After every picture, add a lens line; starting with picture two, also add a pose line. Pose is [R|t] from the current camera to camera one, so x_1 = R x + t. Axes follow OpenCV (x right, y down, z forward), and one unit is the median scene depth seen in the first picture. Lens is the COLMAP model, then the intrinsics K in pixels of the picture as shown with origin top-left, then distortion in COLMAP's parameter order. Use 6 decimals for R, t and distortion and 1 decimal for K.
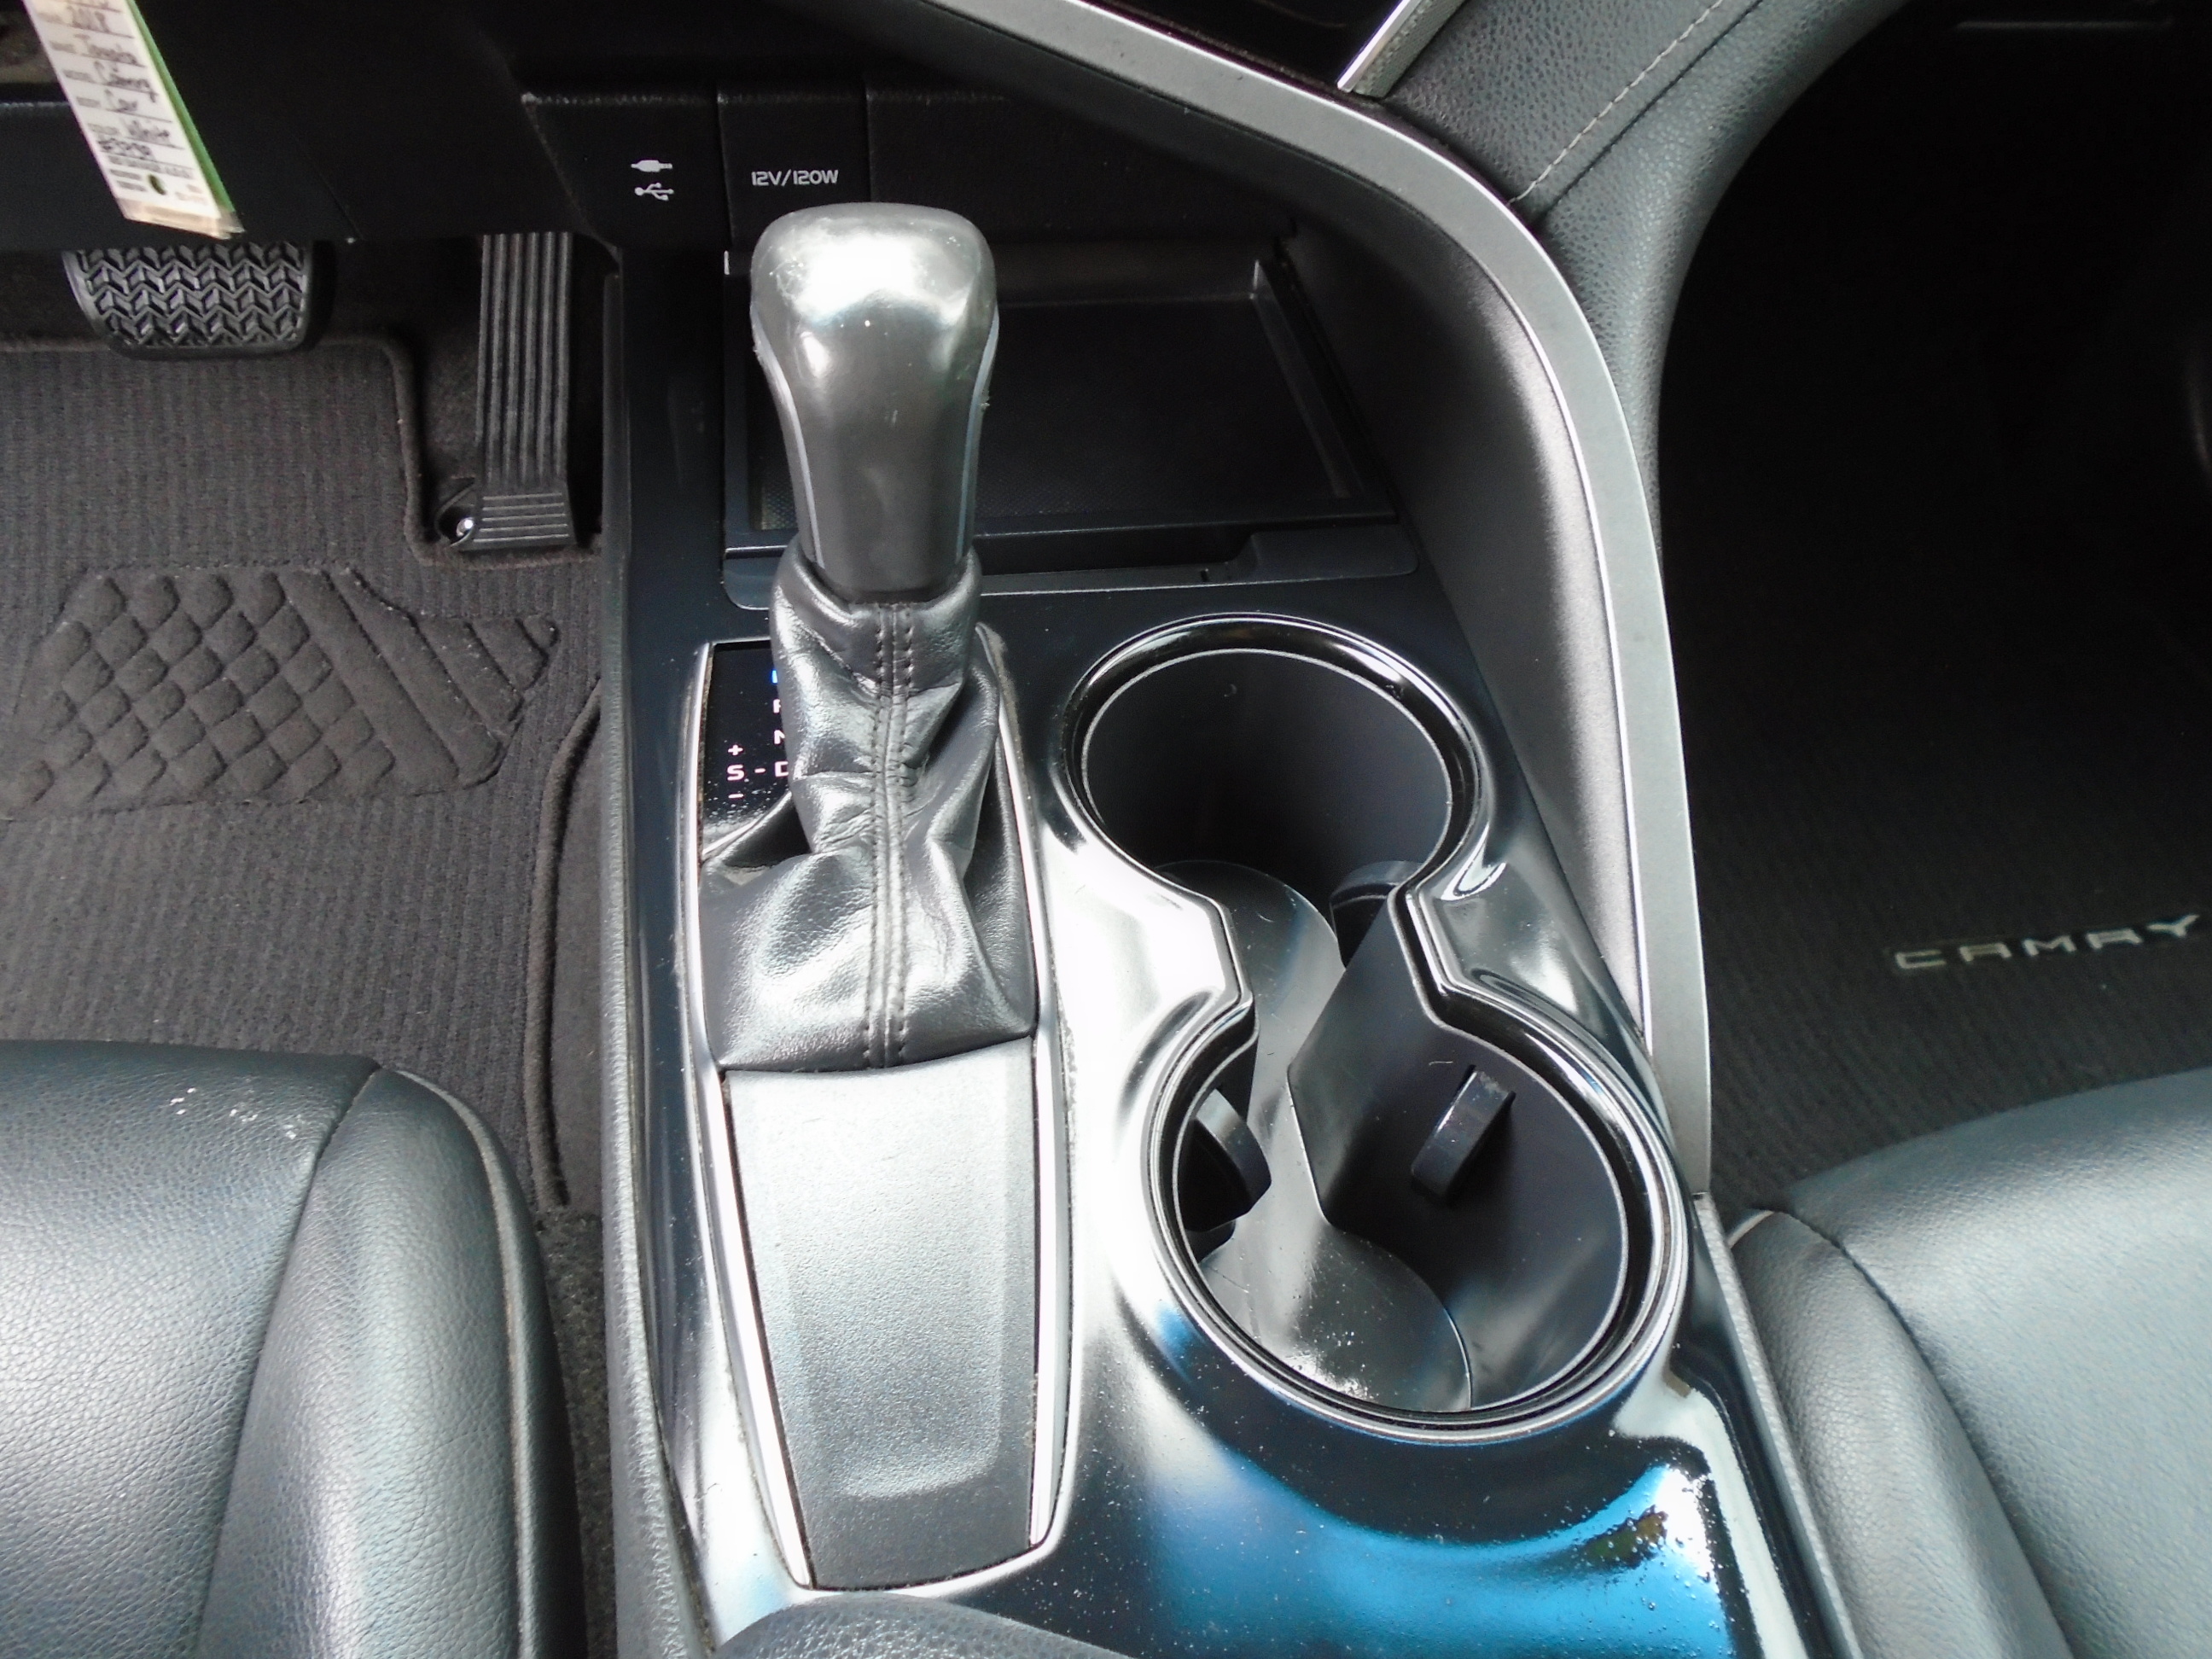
lens RADIAL K [[1685.3, 0, 1114.5], [0, 1685.3, 822.6], [0, 0, 1]] dist [-0.007809, -0.006344]
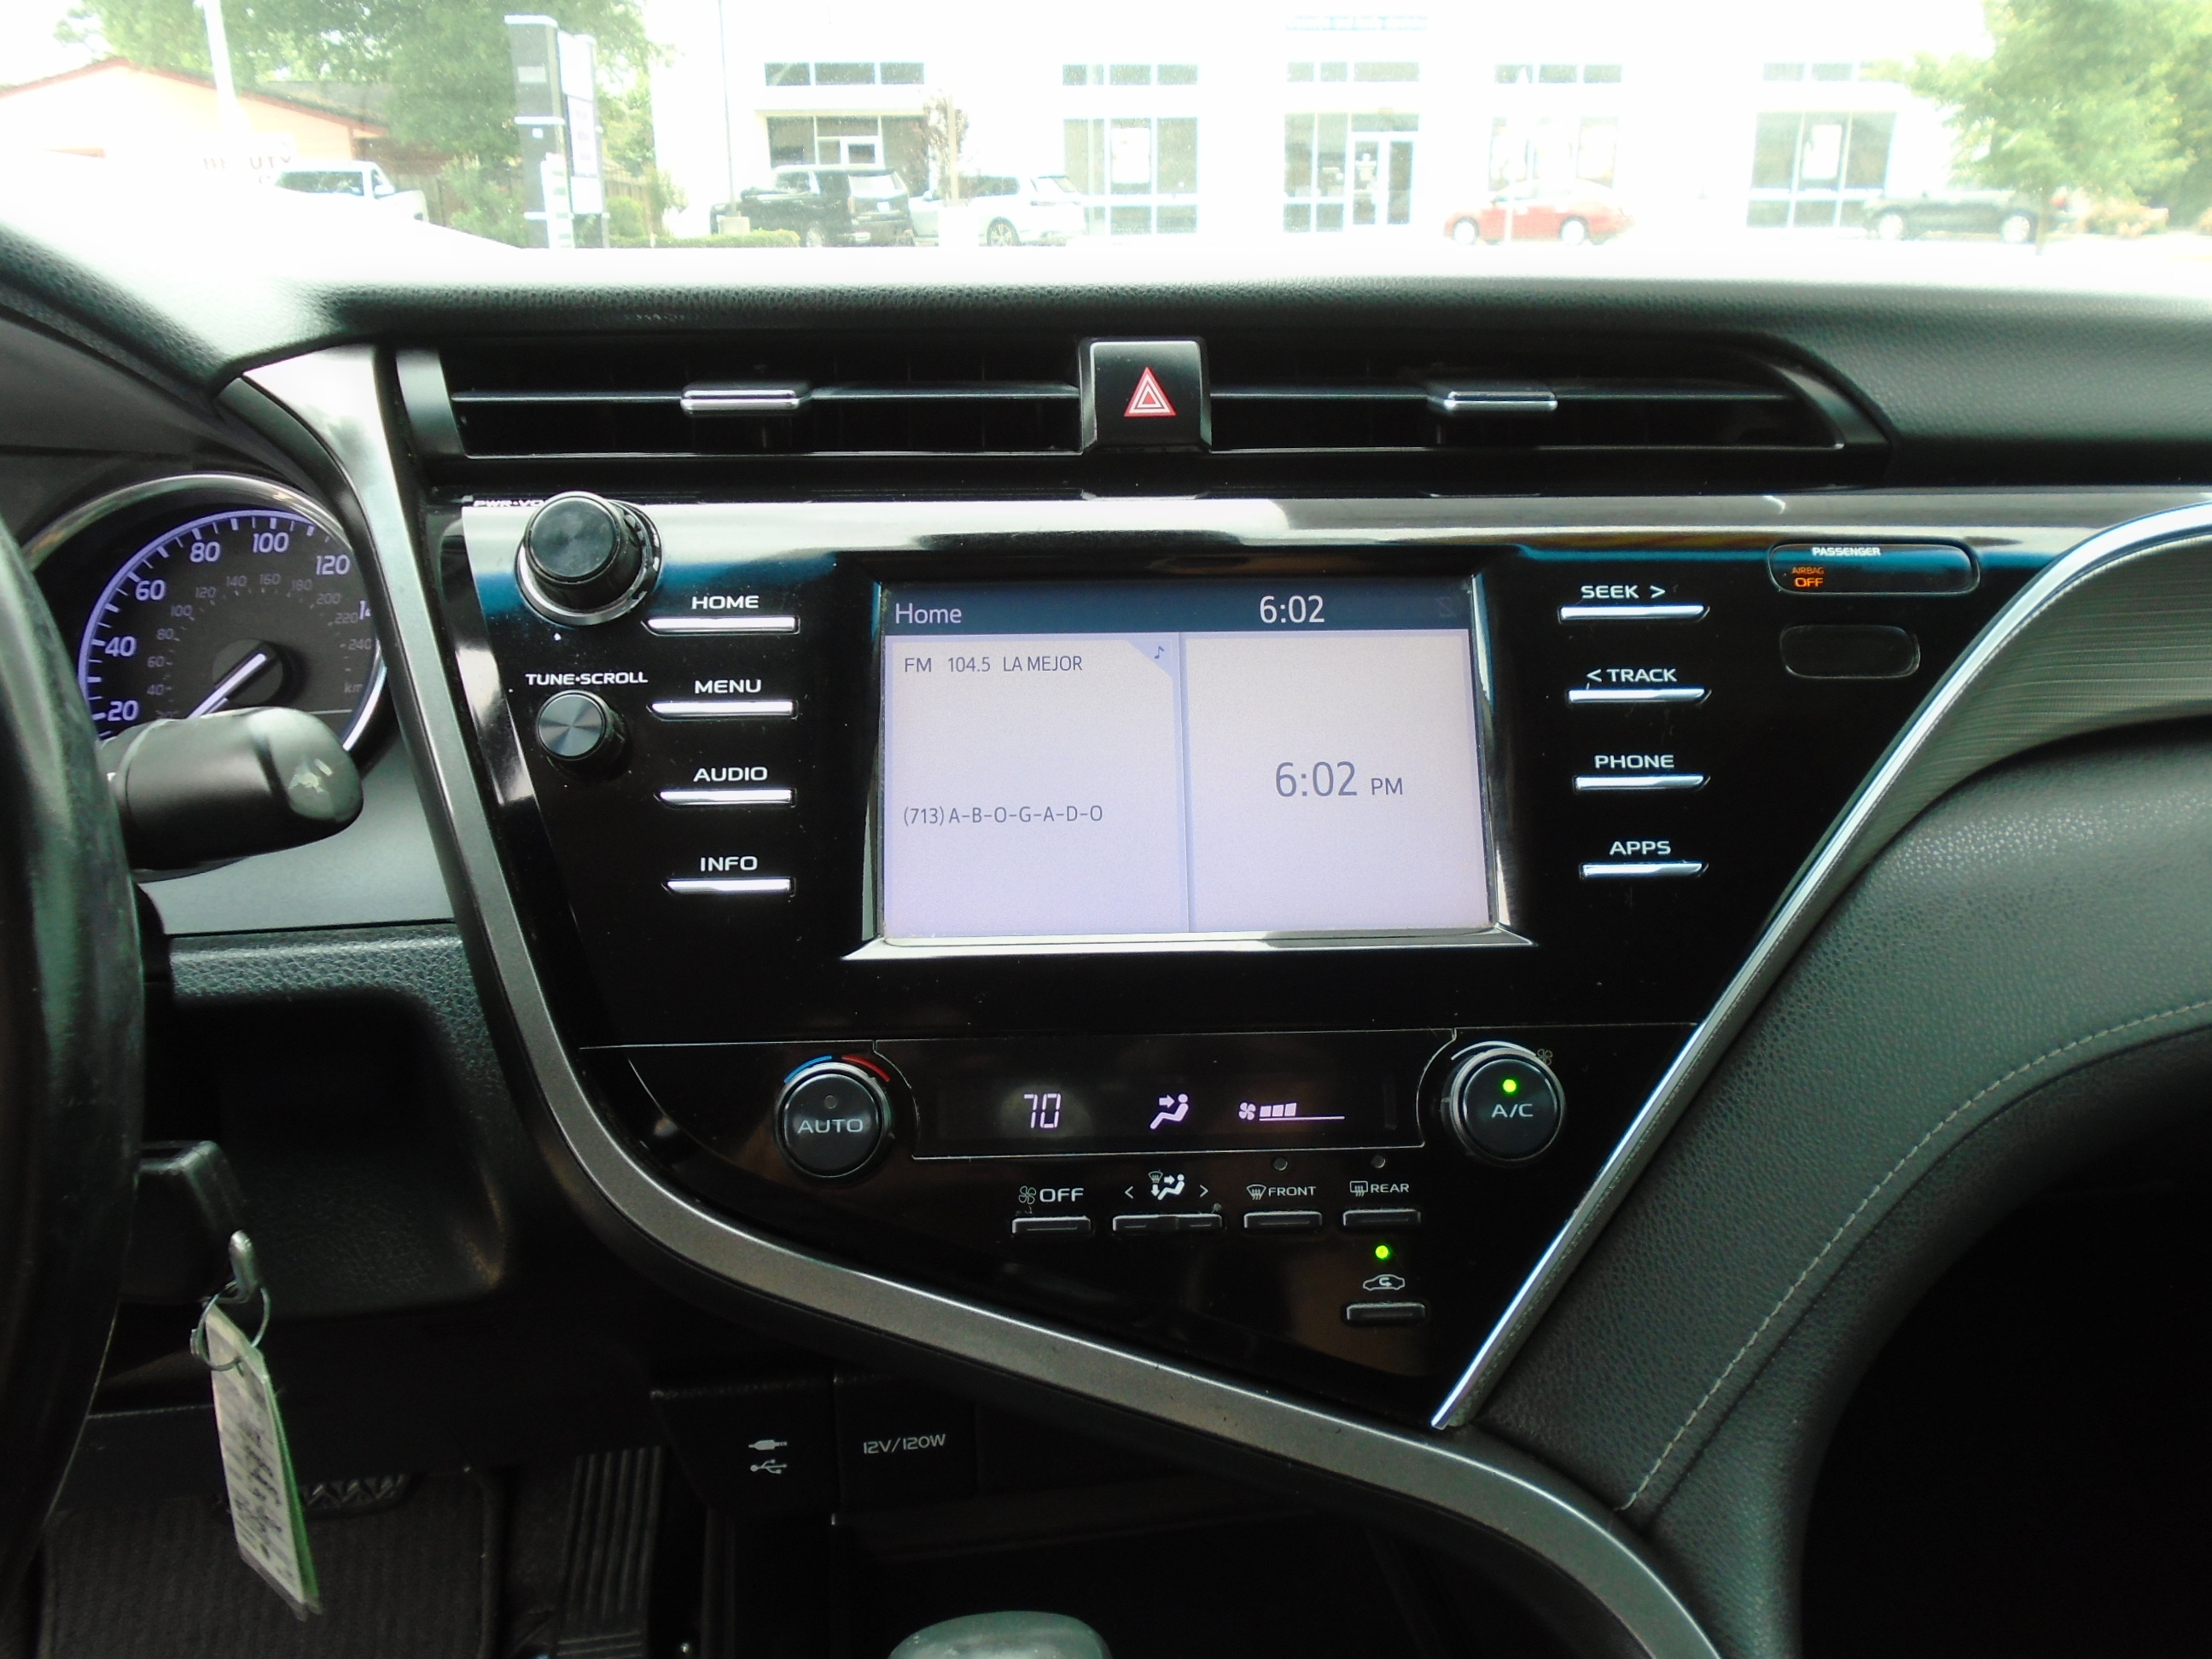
lens RADIAL K [[1685.3, 0, 1114.5], [0, 1685.3, 822.6], [0, 0, 1]] dist [-0.007809, -0.006344]
pose [[0.997526, -0.066027, -0.024135, -0.006290], [0.044958, 0.863094, -0.503039, -0.111398], [0.054045, 0.500709, 0.863927, -0.047246]]
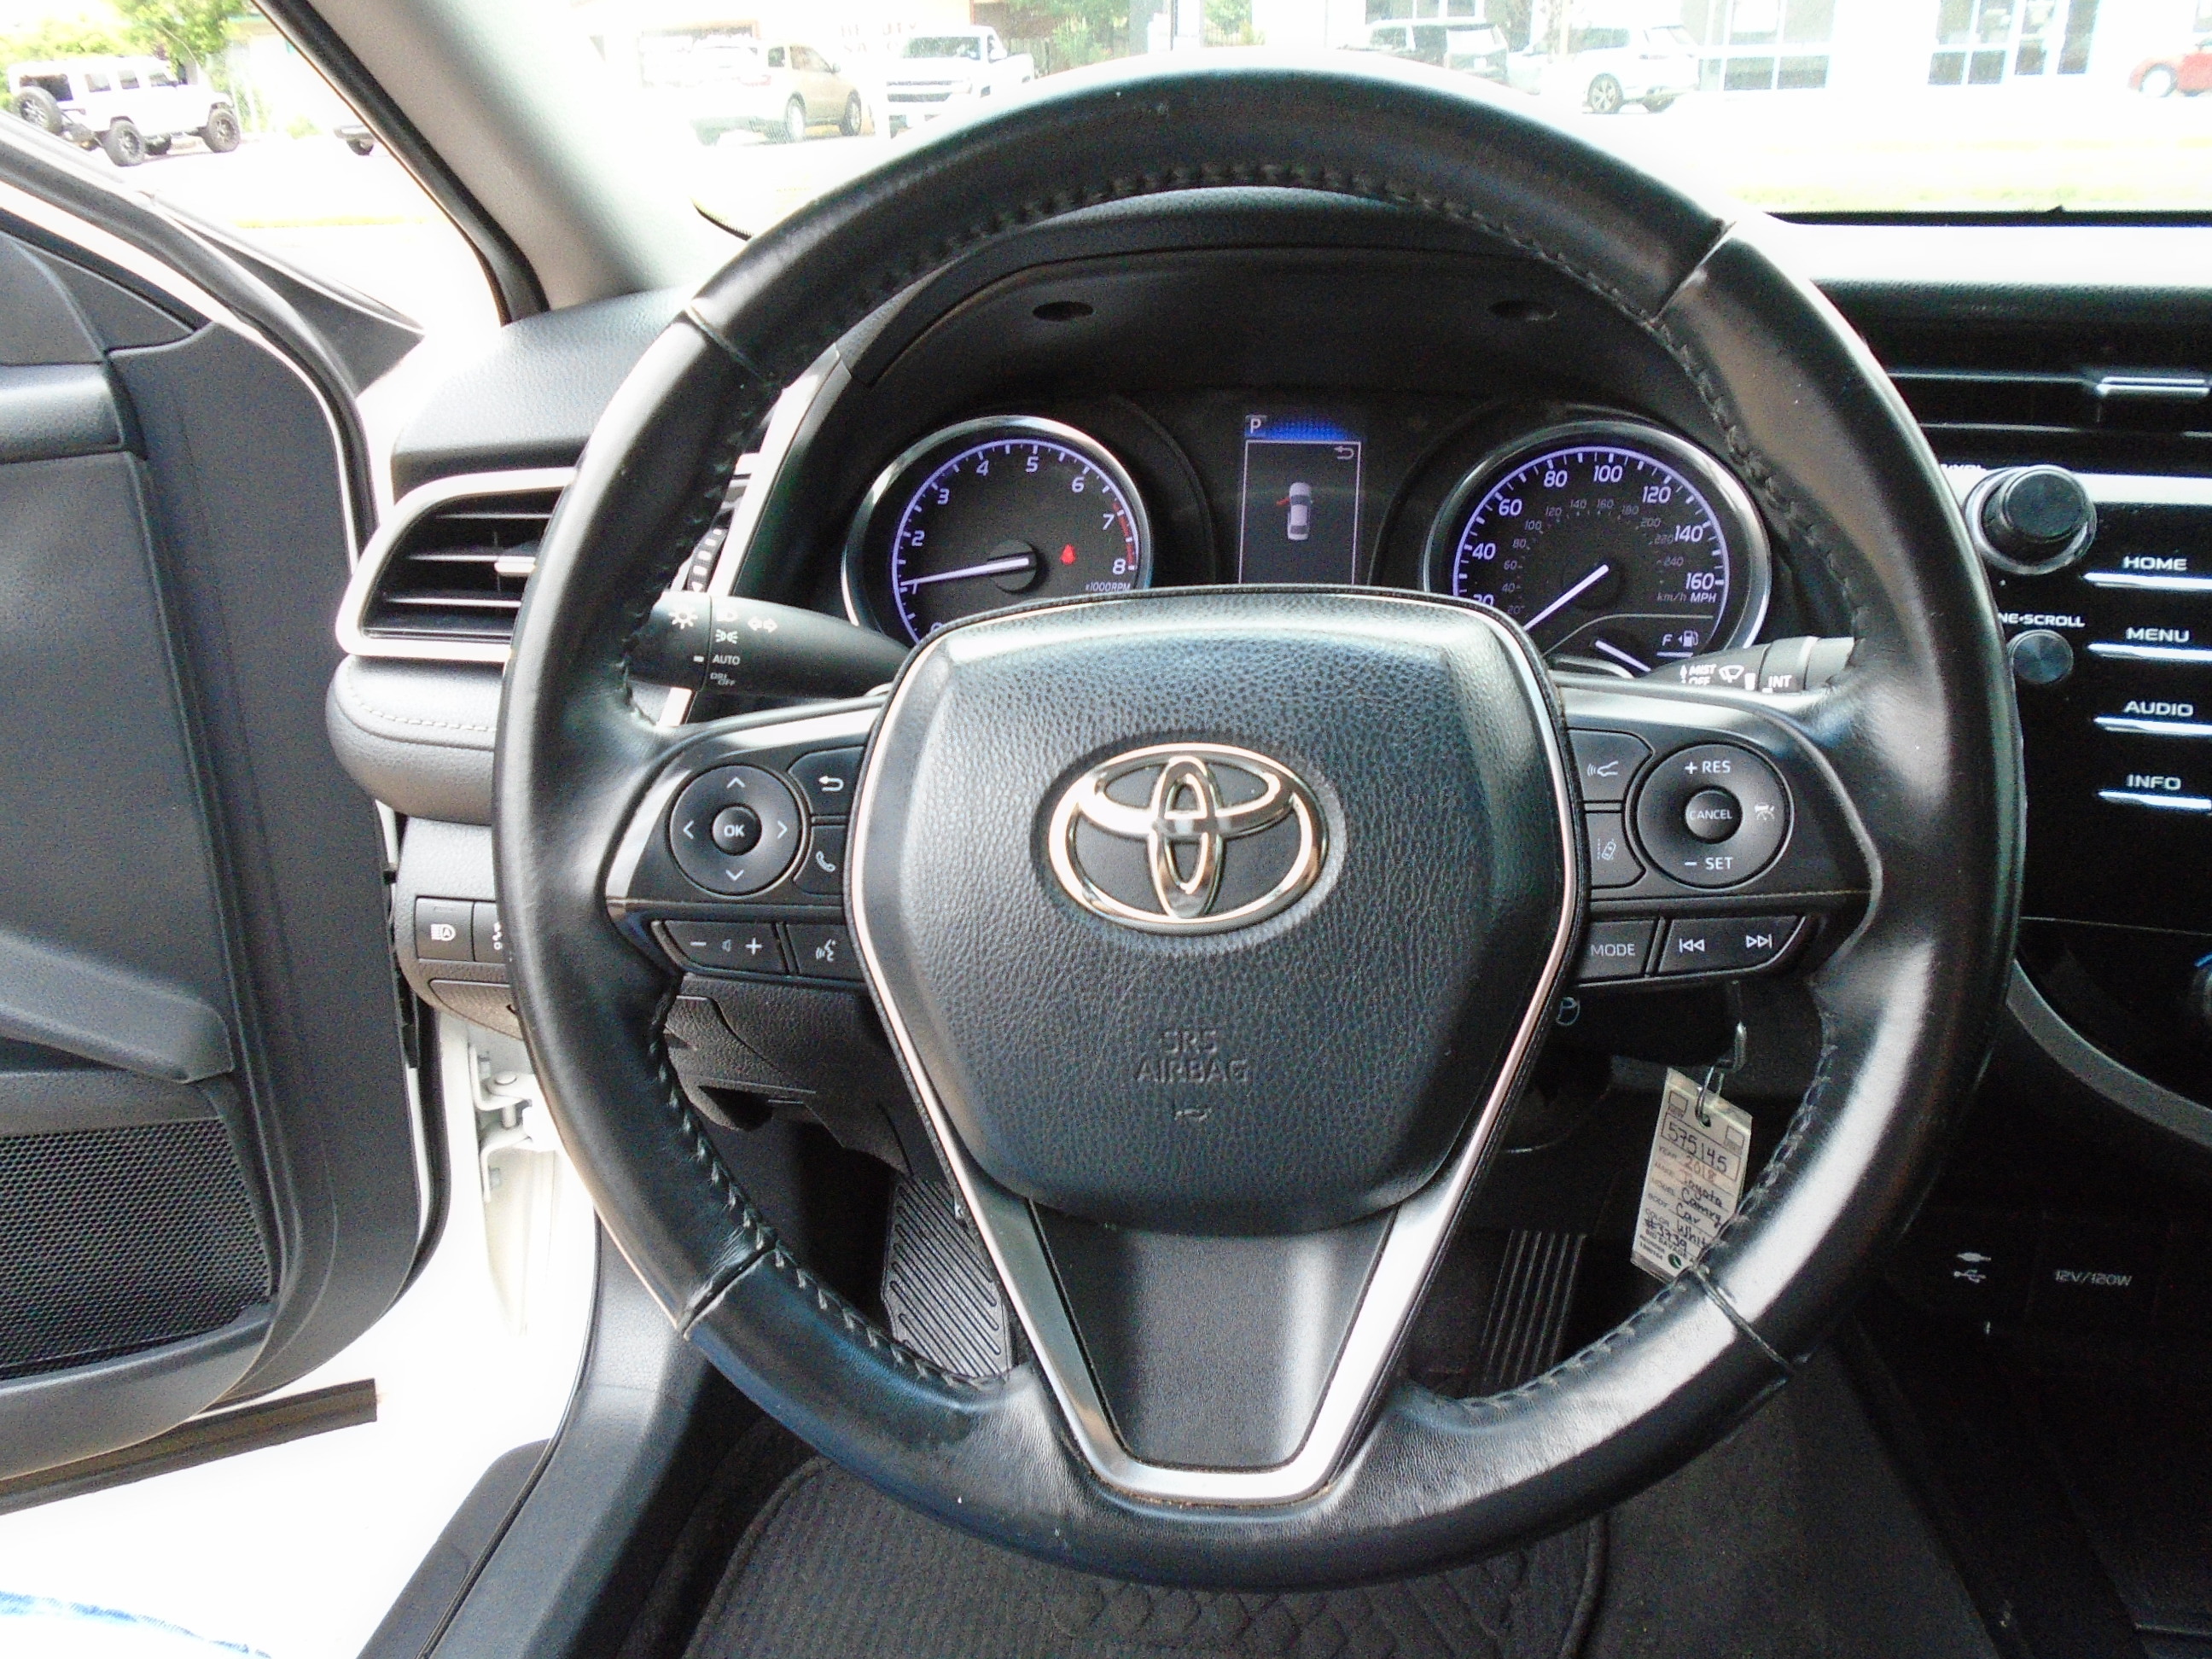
lens RADIAL K [[1688.9, 0, 1106.0], [0, 1688.9, 829.5], [0, 0, 1]] dist [-0.012743, 0.005407]
pose [[0.946013, 0.049753, -0.320289, -0.294328], [-0.186874, 0.891106, -0.413532, -0.020873], [0.264836, 0.451060, 0.852295, -0.224775]]
